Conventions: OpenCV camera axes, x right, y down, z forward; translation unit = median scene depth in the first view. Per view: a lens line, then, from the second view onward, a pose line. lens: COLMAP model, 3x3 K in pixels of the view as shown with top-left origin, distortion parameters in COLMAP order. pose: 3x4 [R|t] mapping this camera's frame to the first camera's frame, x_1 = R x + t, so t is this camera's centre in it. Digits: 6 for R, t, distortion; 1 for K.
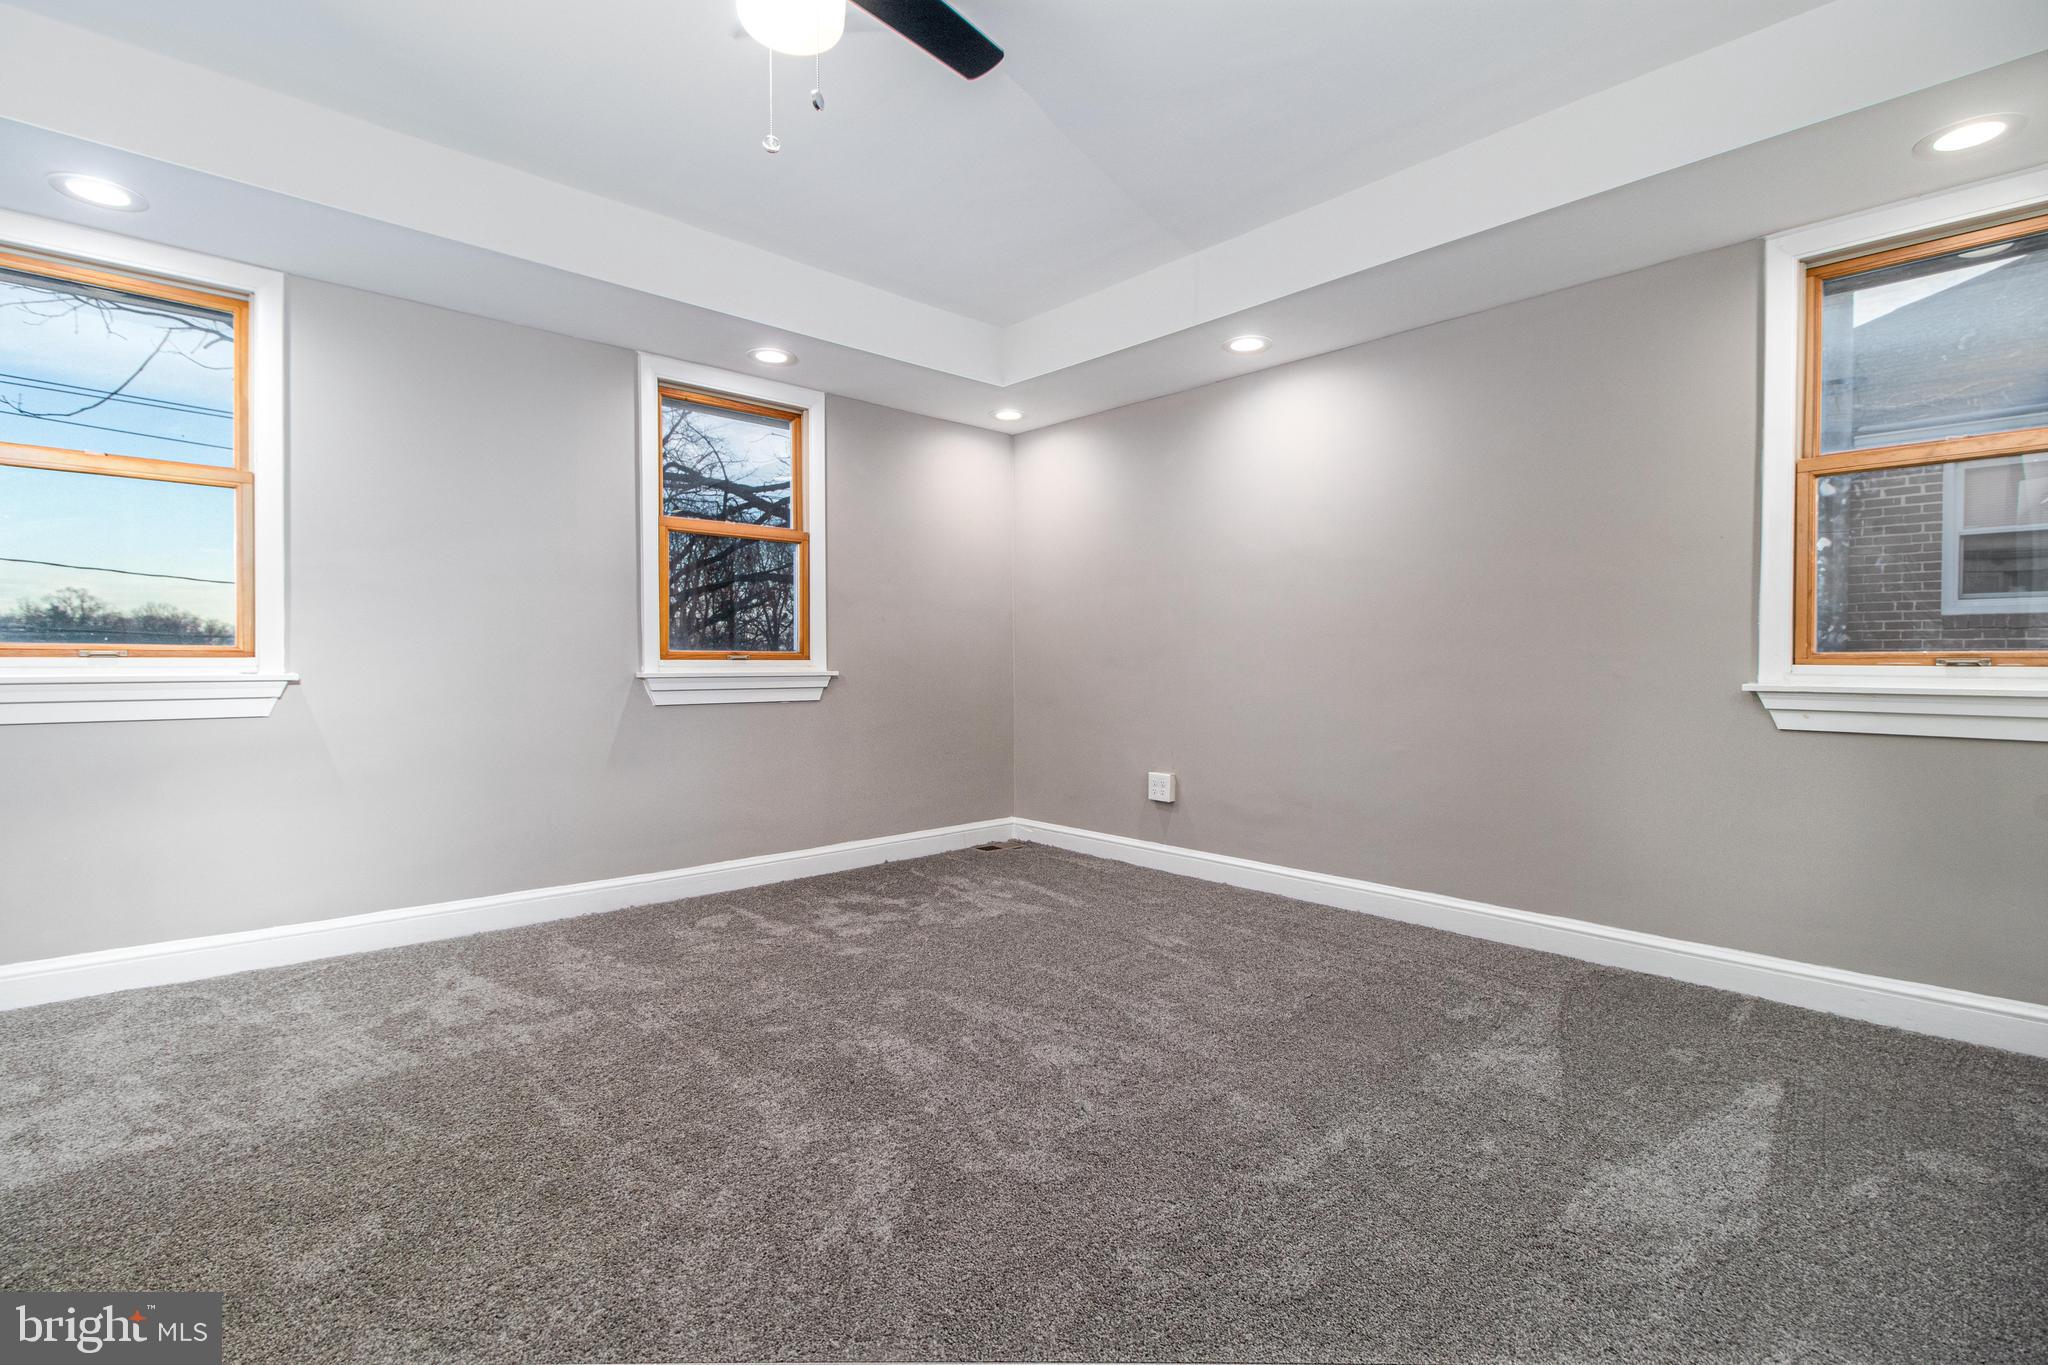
lens RADIAL K [[938.6, 0, 1027.1], [0, 938.6, 676.7], [0, 0, 1]] dist [0.014448, -0.010596]
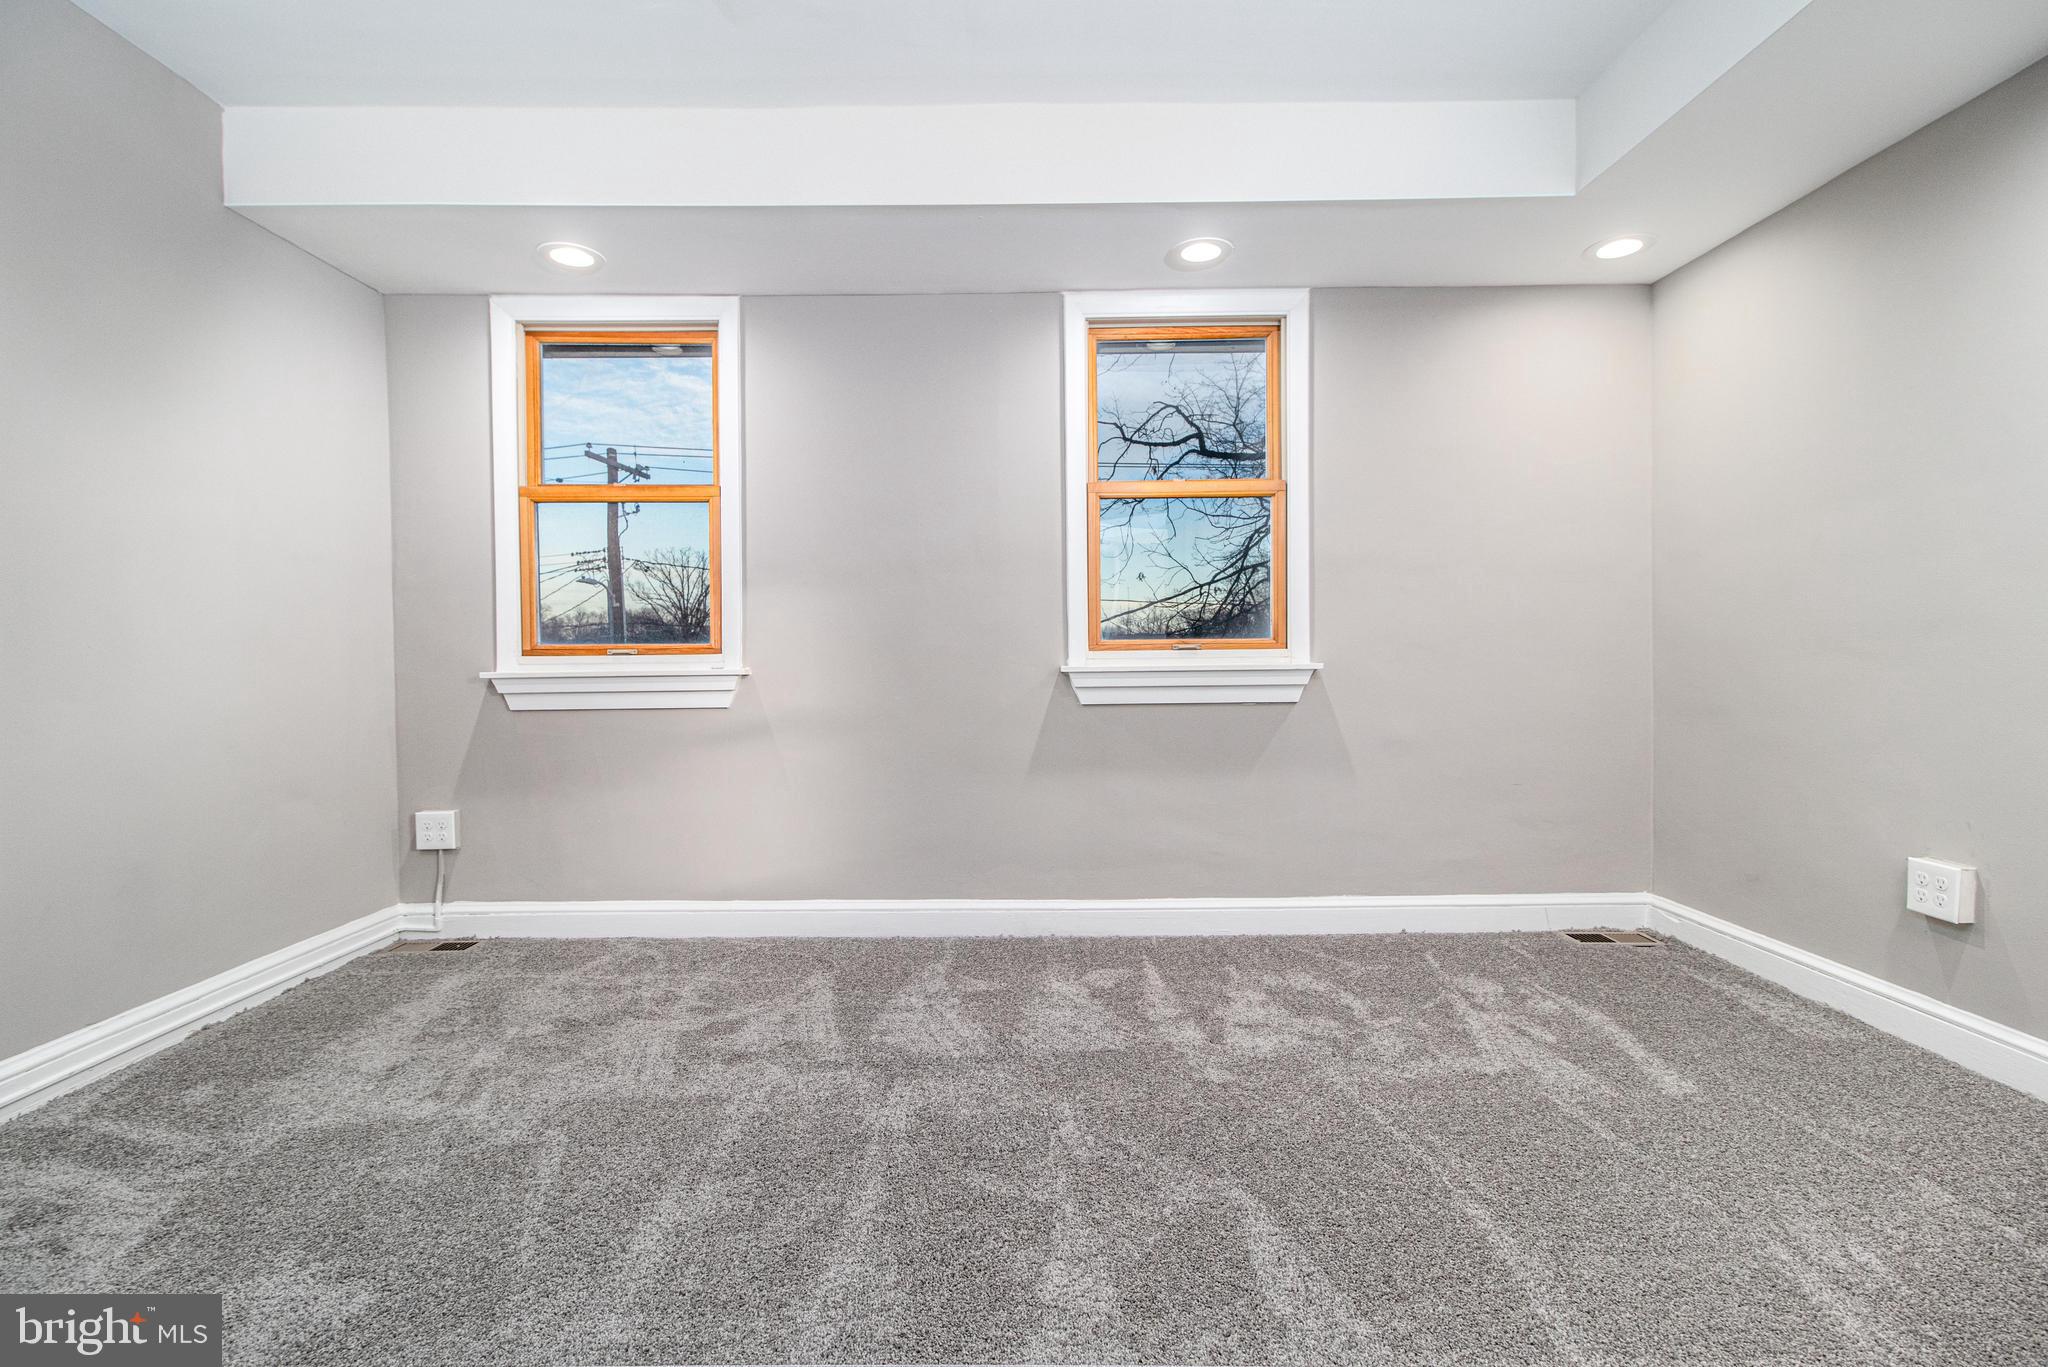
lens RADIAL K [[938.6, 0, 1025.3], [0, 938.6, 679.1], [0, 0, 1]] dist [0.014448, -0.010596]
pose [[0.730023, 0.007493, -0.683382, 0.157508], [0.002554, 0.999903, 0.013692, -0.004632], [0.683418, -0.011741, 0.729933, 0.361722]]
